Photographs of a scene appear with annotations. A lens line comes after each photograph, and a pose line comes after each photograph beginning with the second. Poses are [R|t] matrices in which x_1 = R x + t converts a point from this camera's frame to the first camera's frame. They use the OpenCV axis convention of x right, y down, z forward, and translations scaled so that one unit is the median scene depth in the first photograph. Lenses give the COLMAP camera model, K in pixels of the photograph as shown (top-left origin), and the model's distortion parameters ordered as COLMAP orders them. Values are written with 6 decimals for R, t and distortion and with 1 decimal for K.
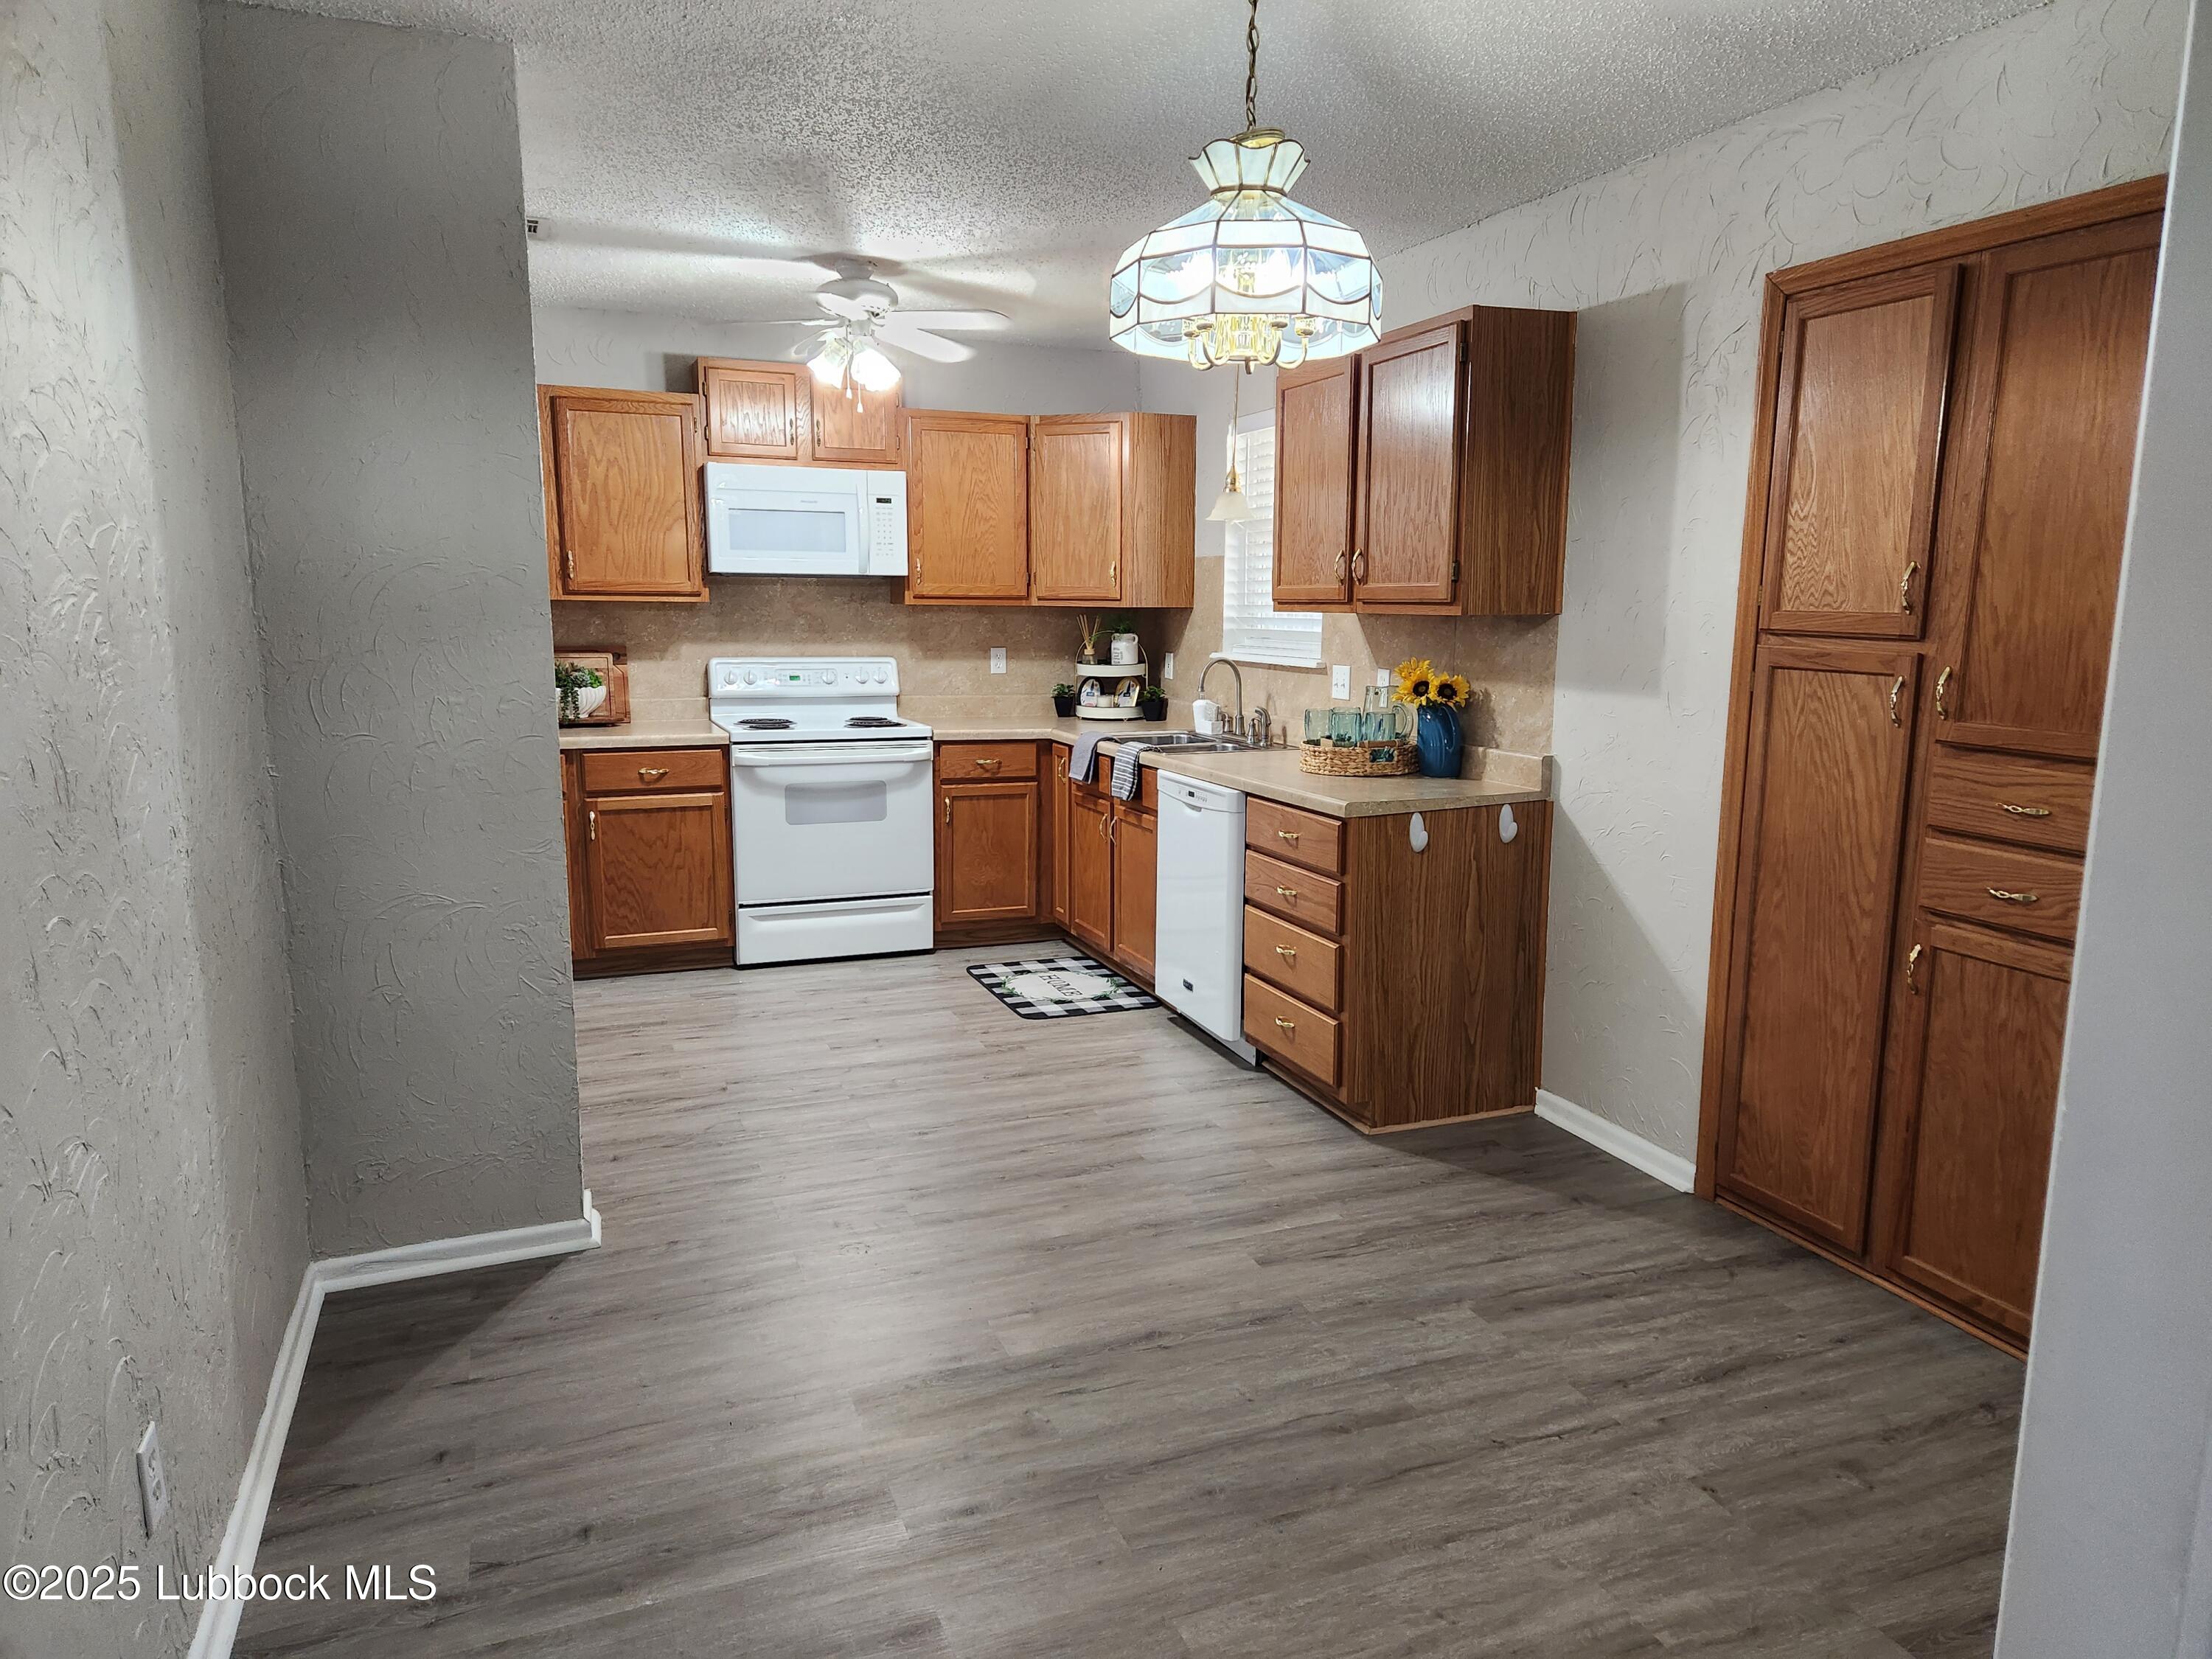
lens RADIAL K [[1489.2, 0, 1135.0], [0, 1489.2, 844.9], [0, 0, 1]] dist [0.072020, -0.049872]
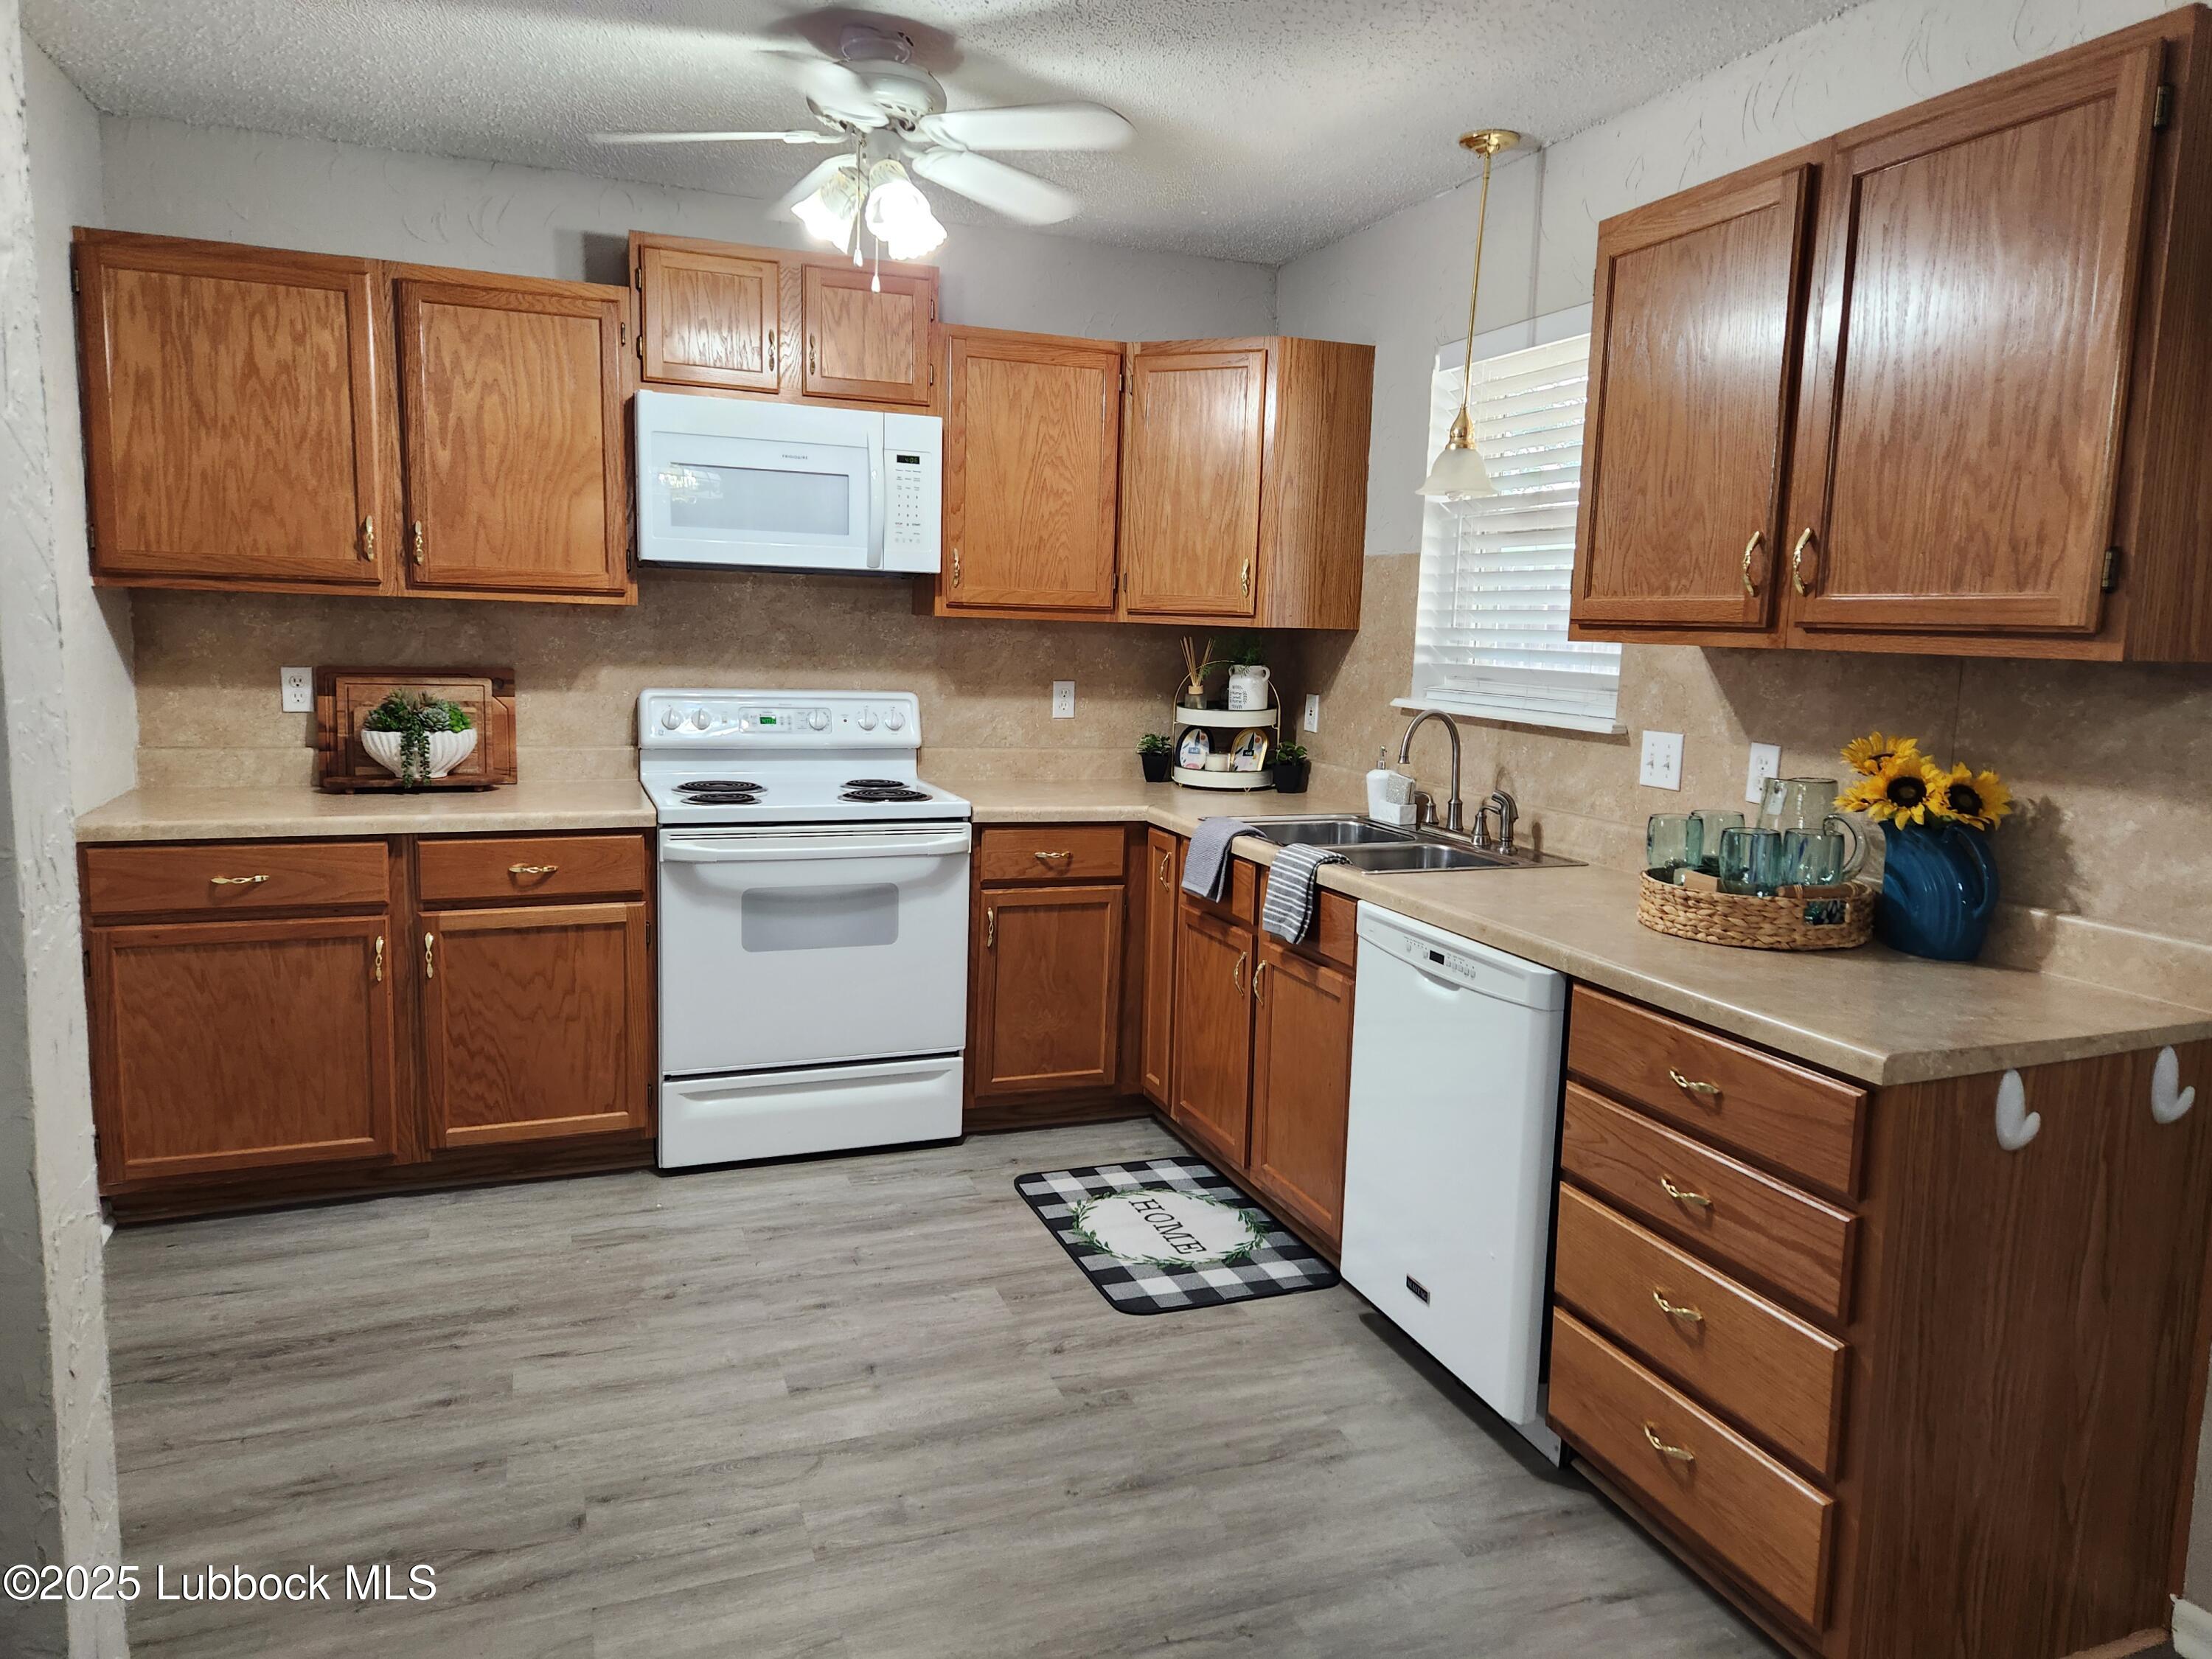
lens RADIAL K [[1489.2, 0, 1121.2], [0, 1489.2, 816.2], [0, 0, 1]] dist [0.072020, -0.049872]
pose [[0.999648, 0.024650, -0.009802, -0.076027], [-0.024936, 0.999234, -0.030161, -0.065836], [0.009051, 0.030395, 0.999497, 0.414133]]
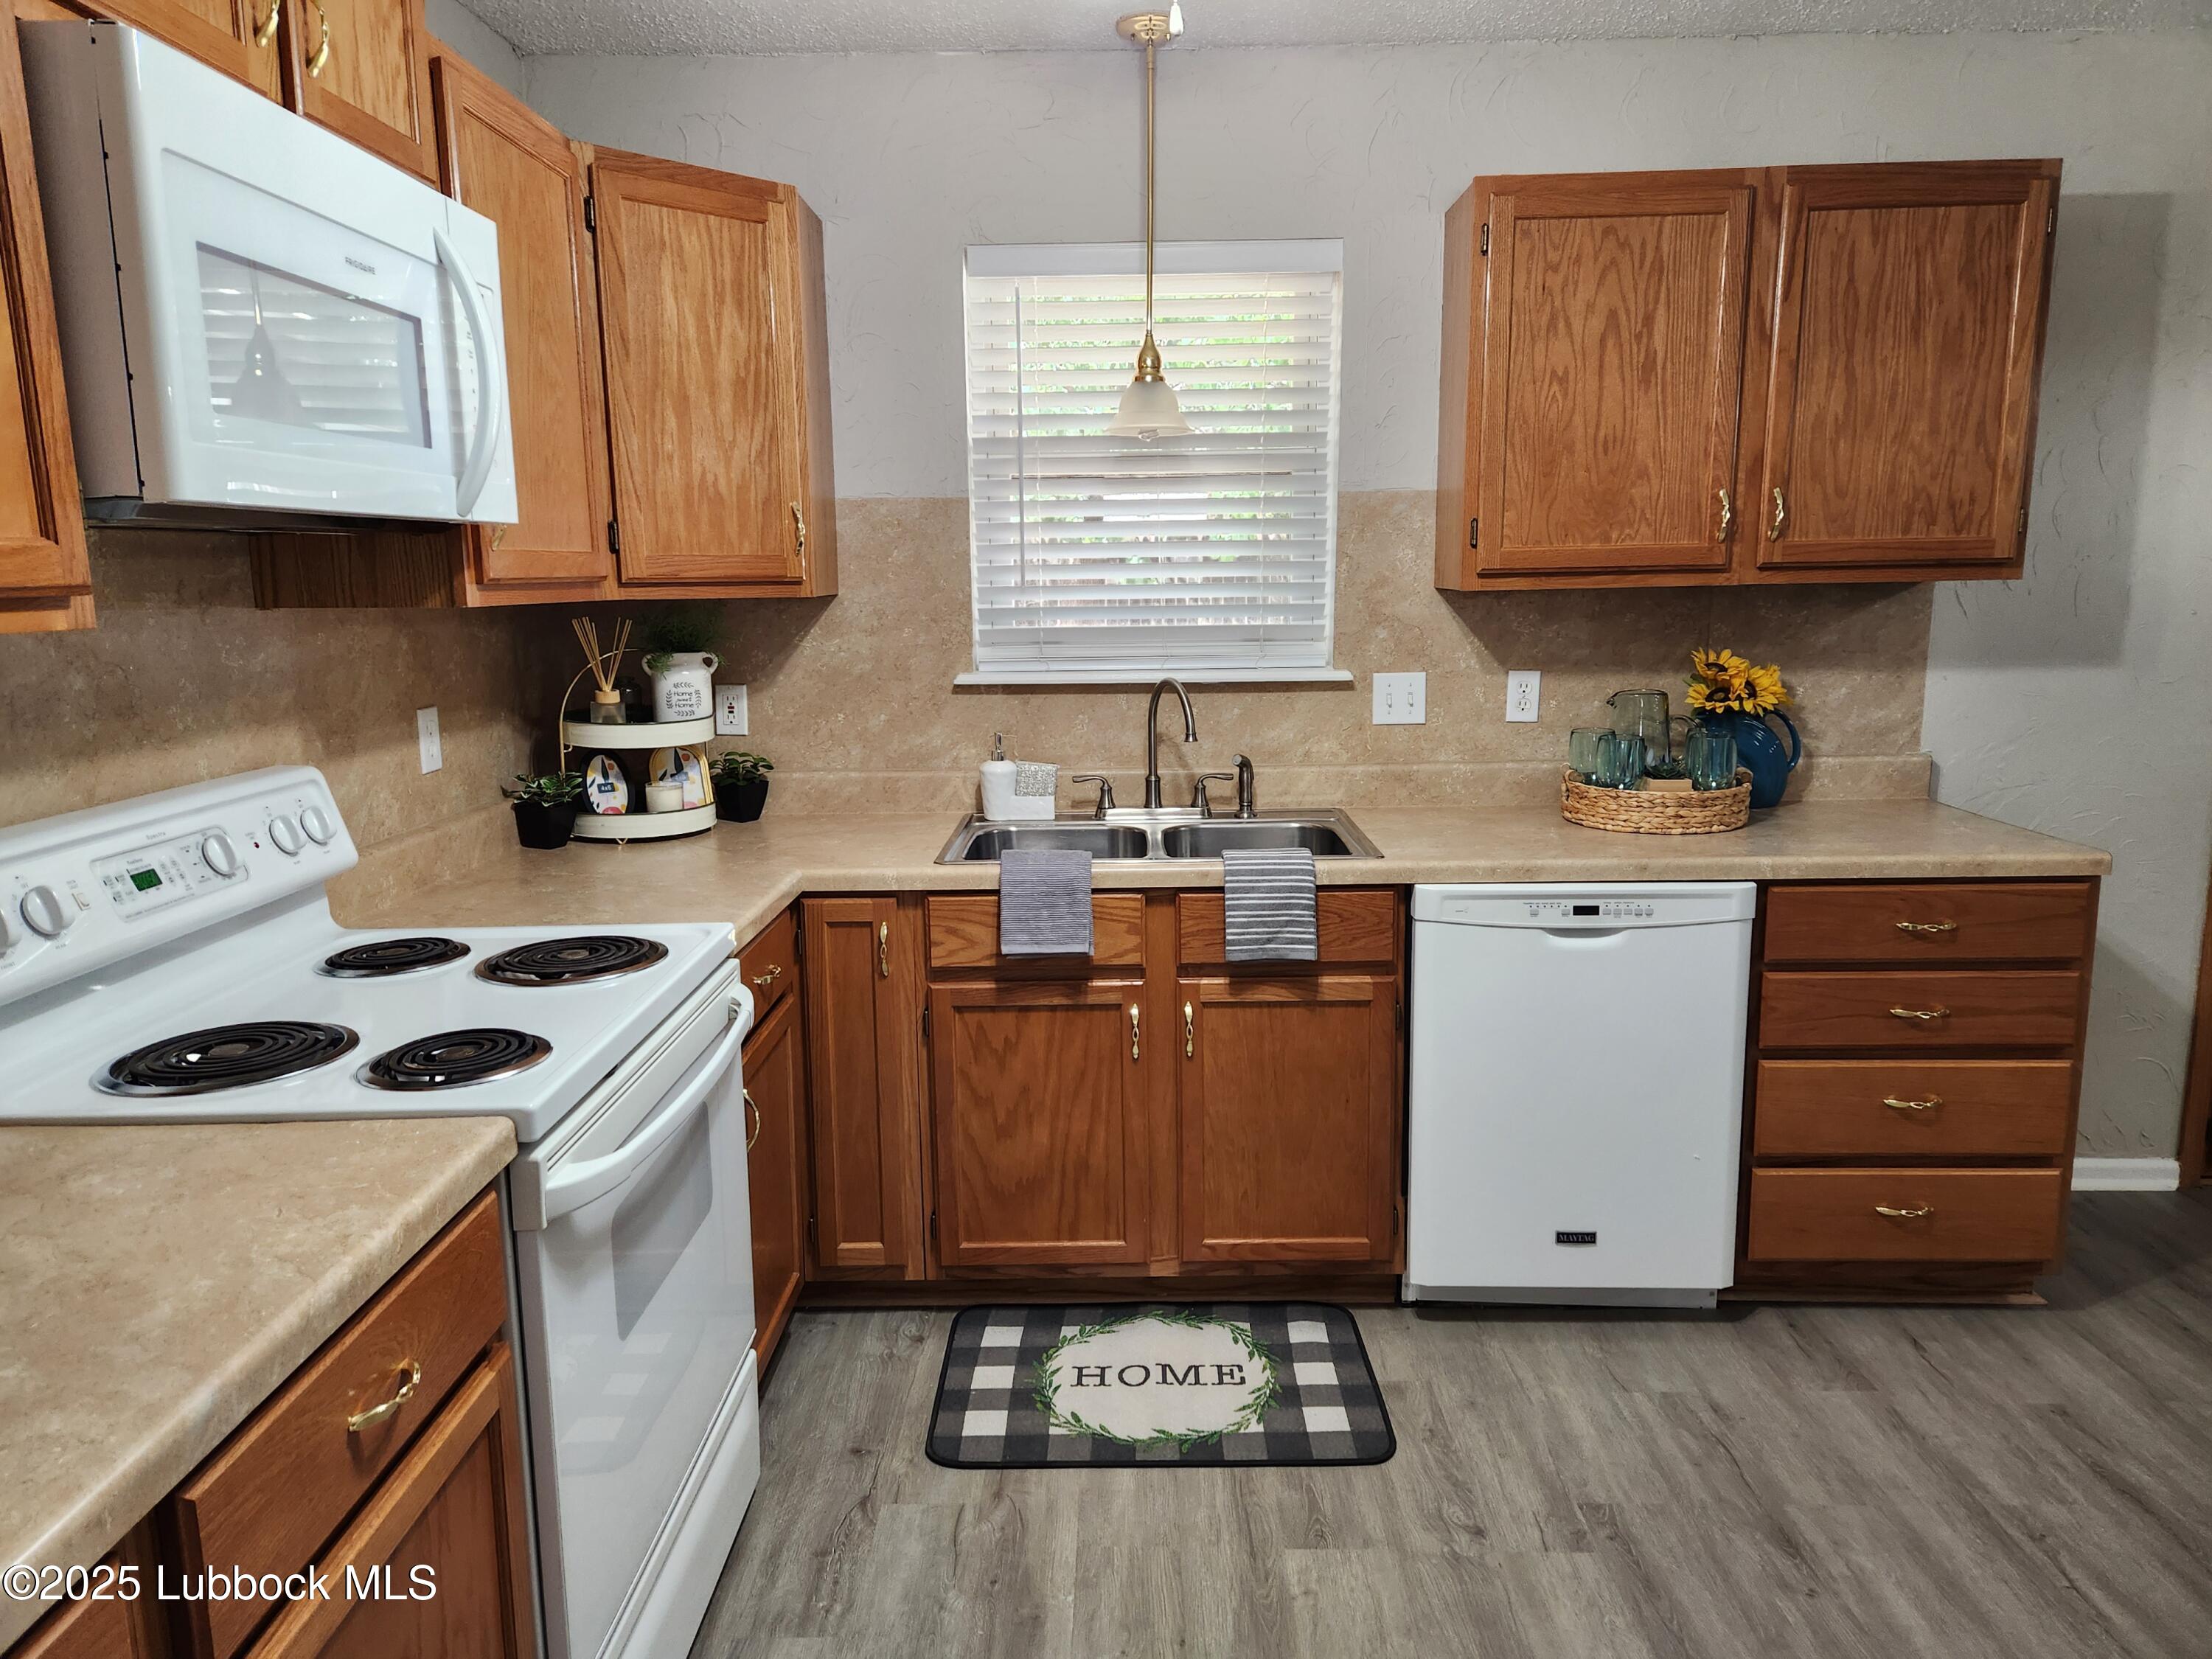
lens RADIAL K [[1489.2, 0, 1116.6], [0, 1489.2, 813.3], [0, 0, 1]] dist [0.072020, -0.049872]
pose [[0.377164, -0.163683, 0.911567, -0.531211], [0.166106, 0.980254, 0.107290, -0.157379], [-0.911129, 0.110951, 0.396905, 0.903505]]
